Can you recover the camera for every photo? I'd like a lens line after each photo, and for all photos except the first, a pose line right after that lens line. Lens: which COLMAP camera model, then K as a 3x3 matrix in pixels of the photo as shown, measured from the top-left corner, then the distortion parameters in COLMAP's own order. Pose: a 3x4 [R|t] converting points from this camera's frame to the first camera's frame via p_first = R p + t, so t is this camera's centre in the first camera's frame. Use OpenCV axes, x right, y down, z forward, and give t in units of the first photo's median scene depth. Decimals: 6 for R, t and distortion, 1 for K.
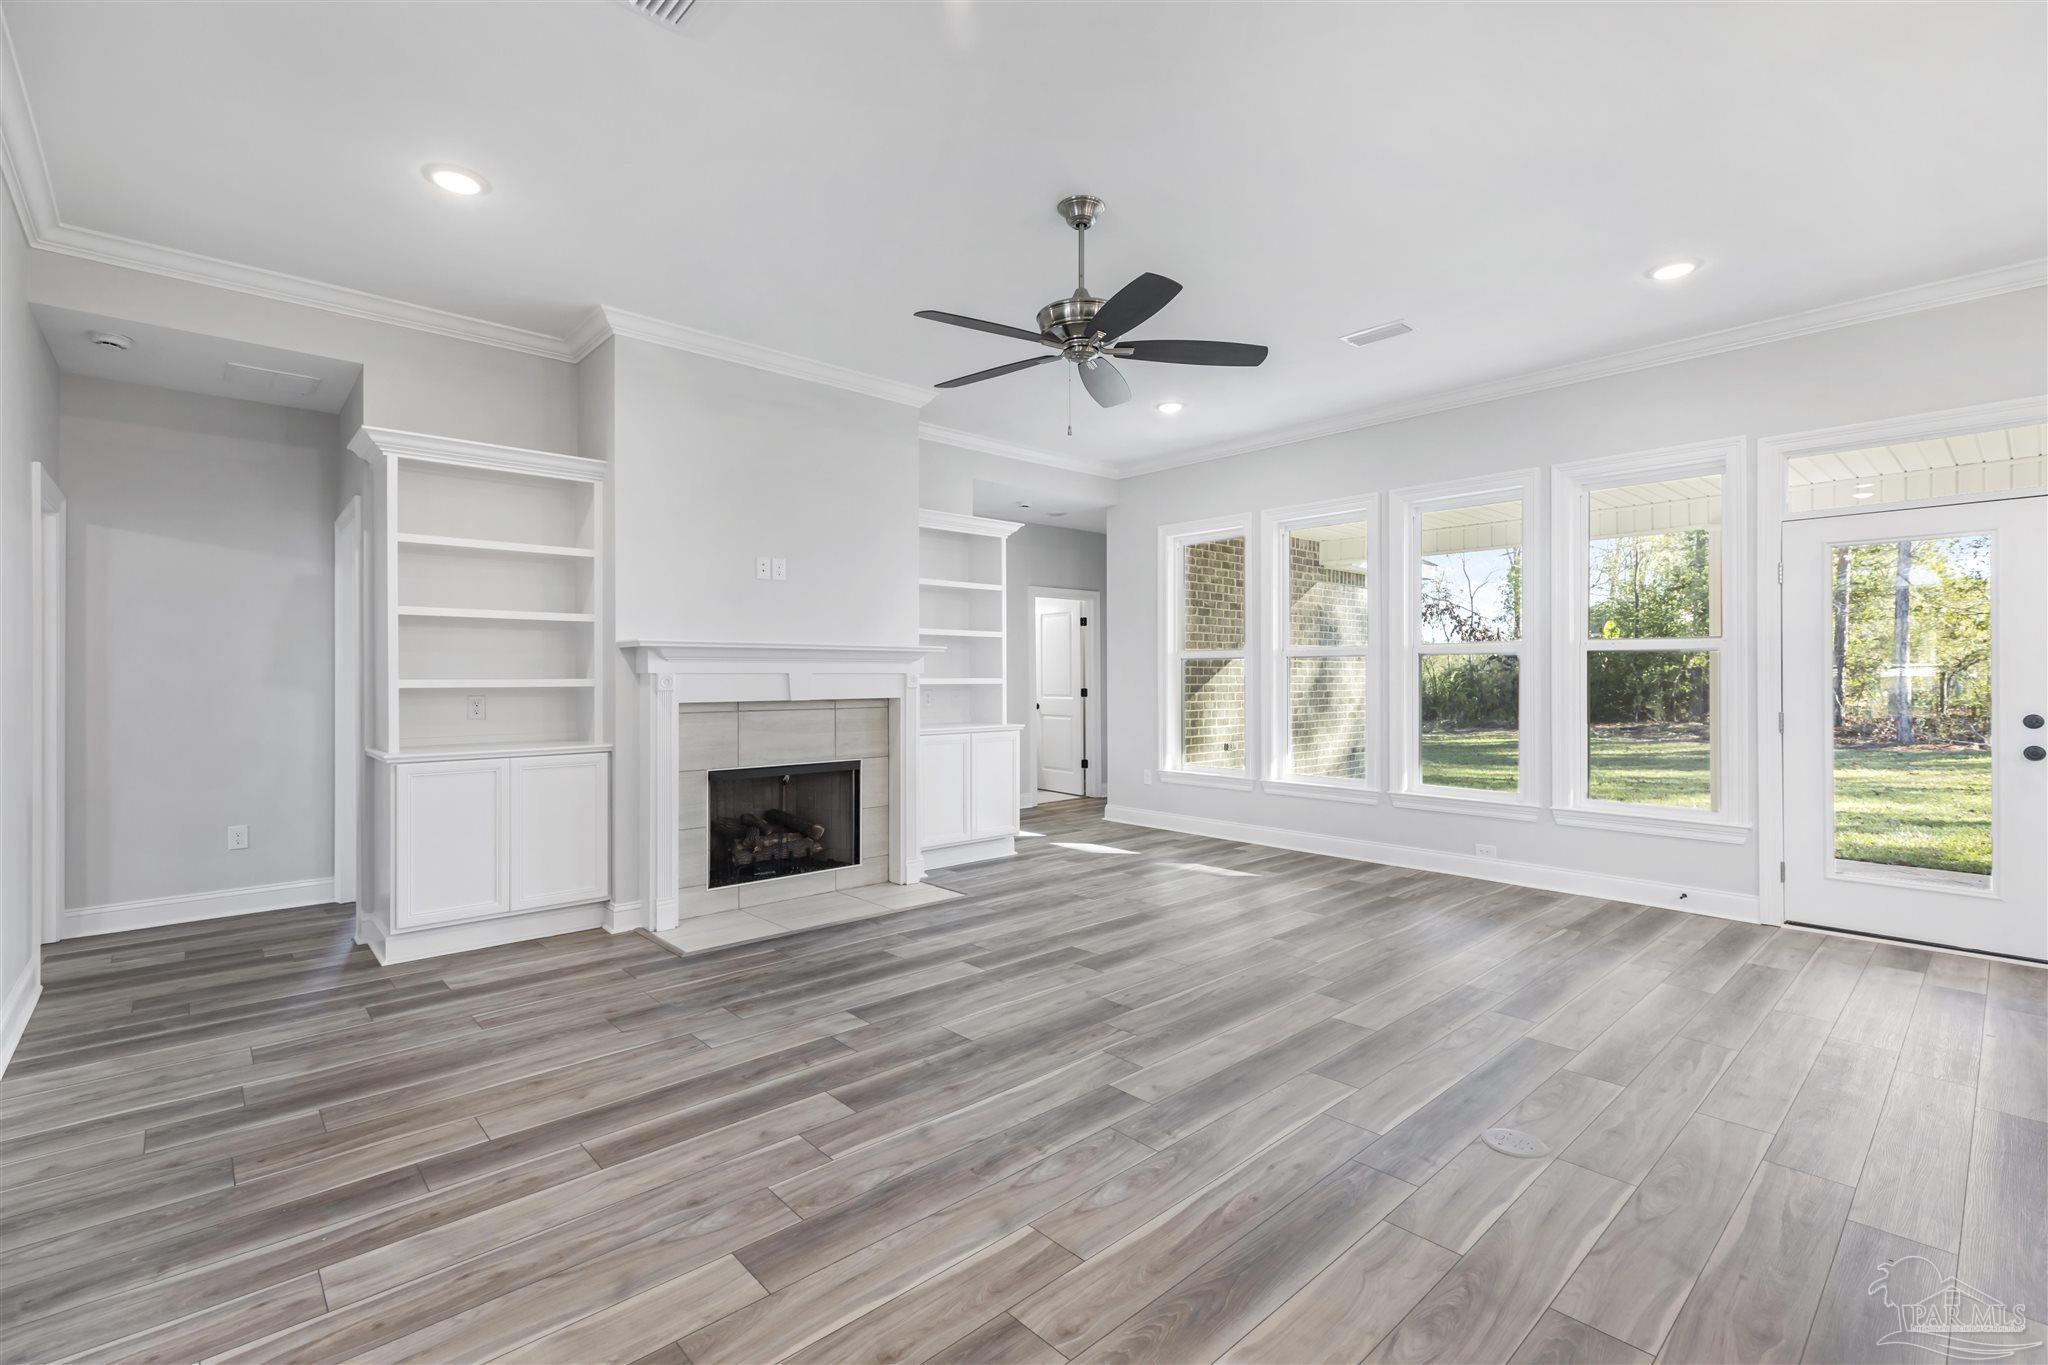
lens RADIAL K [[918.8, 0, 1021.5], [0, 918.8, 672.0], [0, 0, 1]] dist [0.003039, 0.000224]
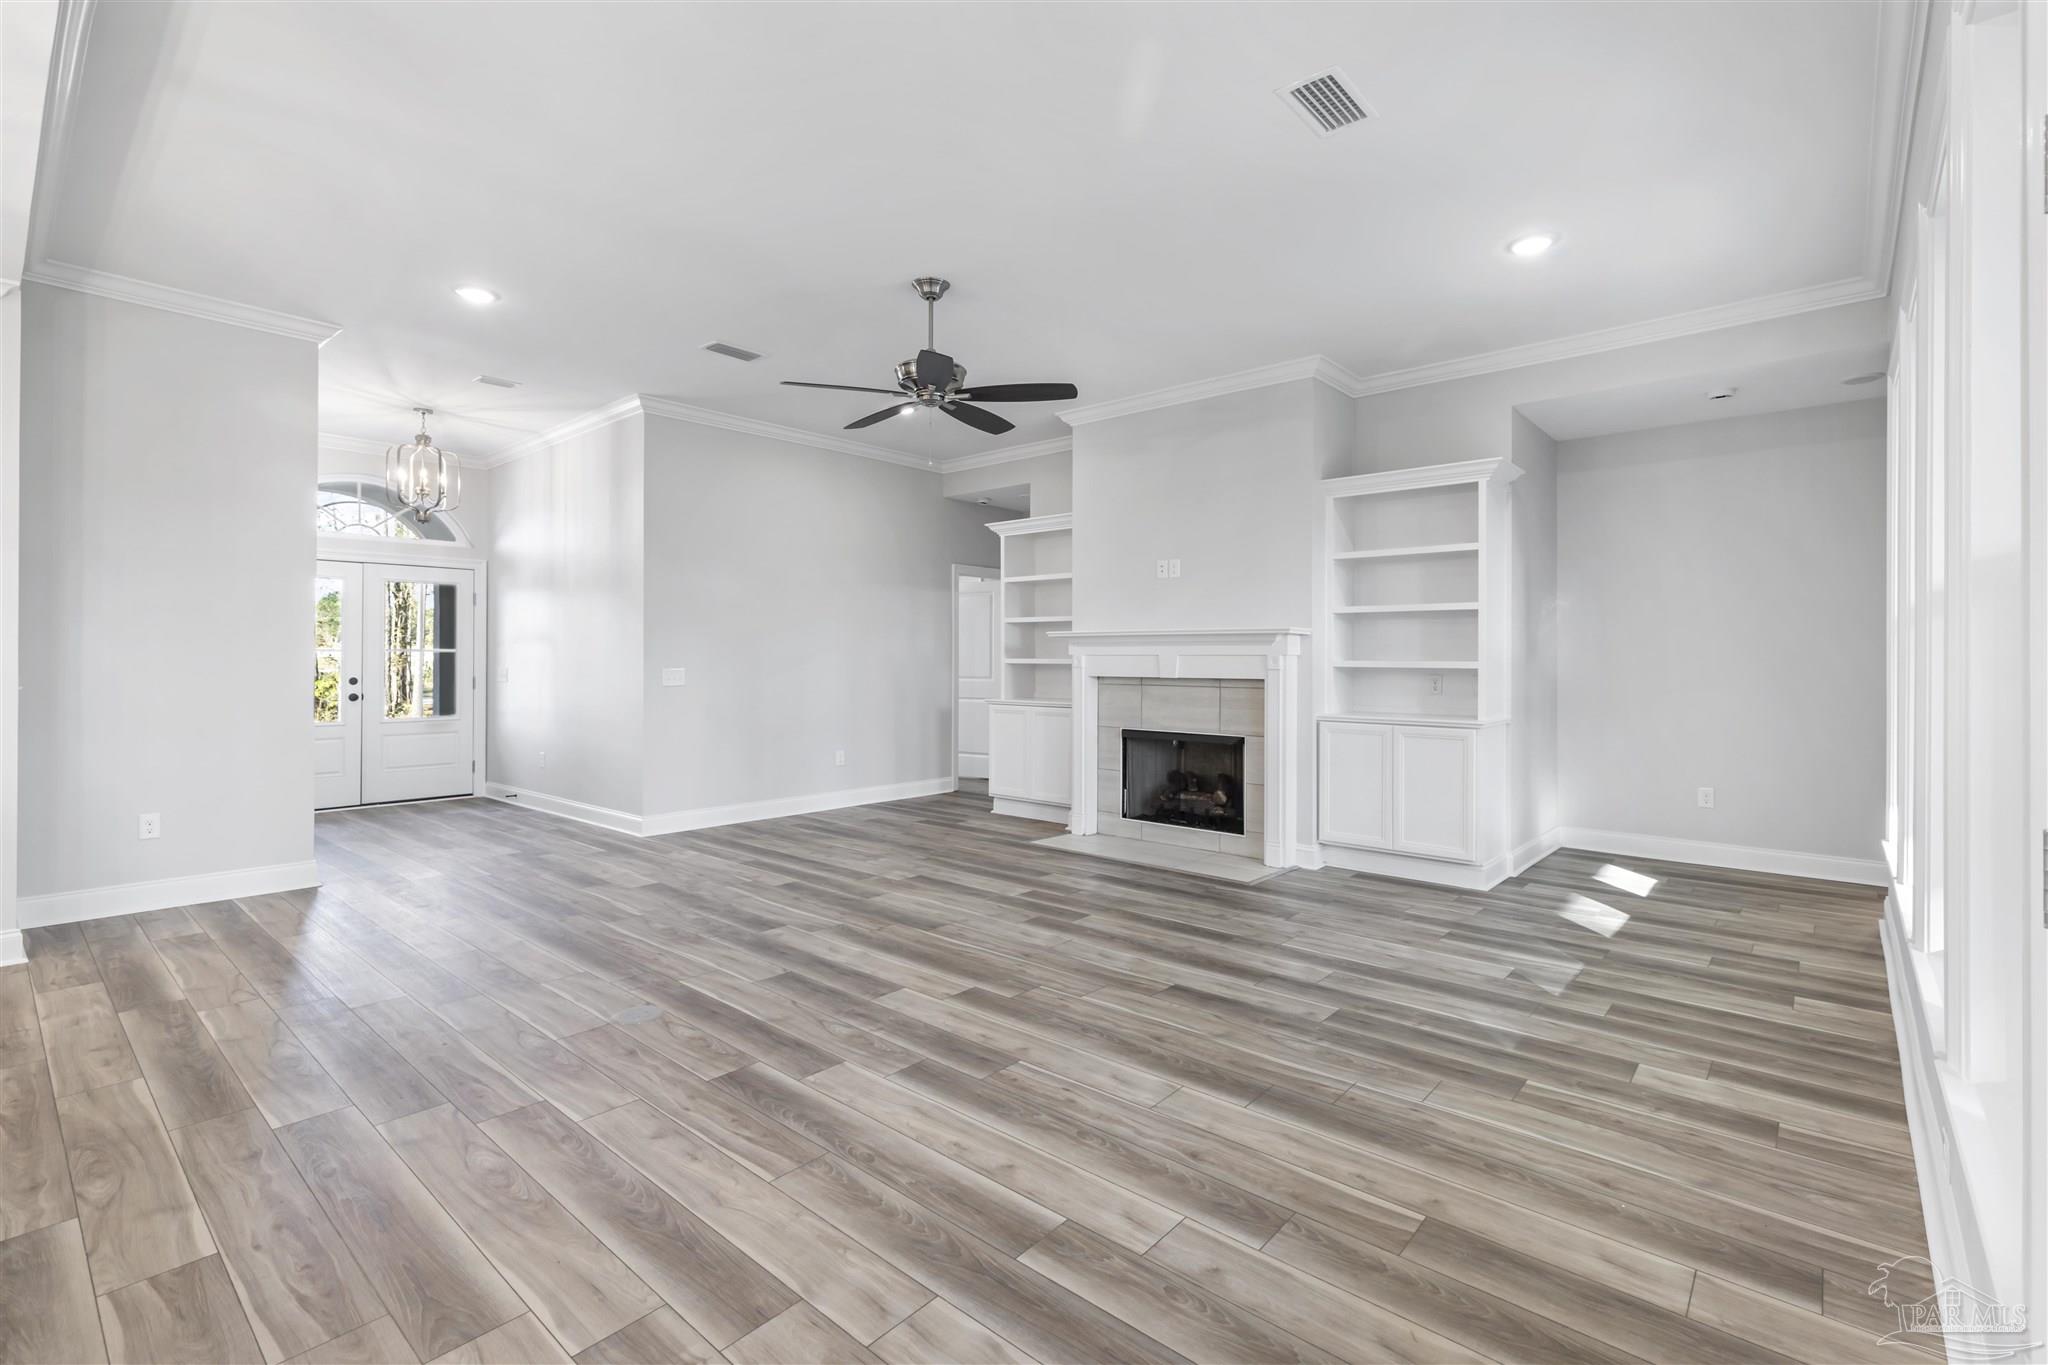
lens RADIAL K [[918.8, 0, 1025.0], [0, 918.8, 663.4], [0, 0, 1]] dist [0.003039, 0.000224]
pose [[0.111943, 0.007799, -0.993684, 1.337996], [-0.000384, 0.999969, 0.007805, 0.004576], [0.993715, -0.000492, 0.111942, 0.993358]]
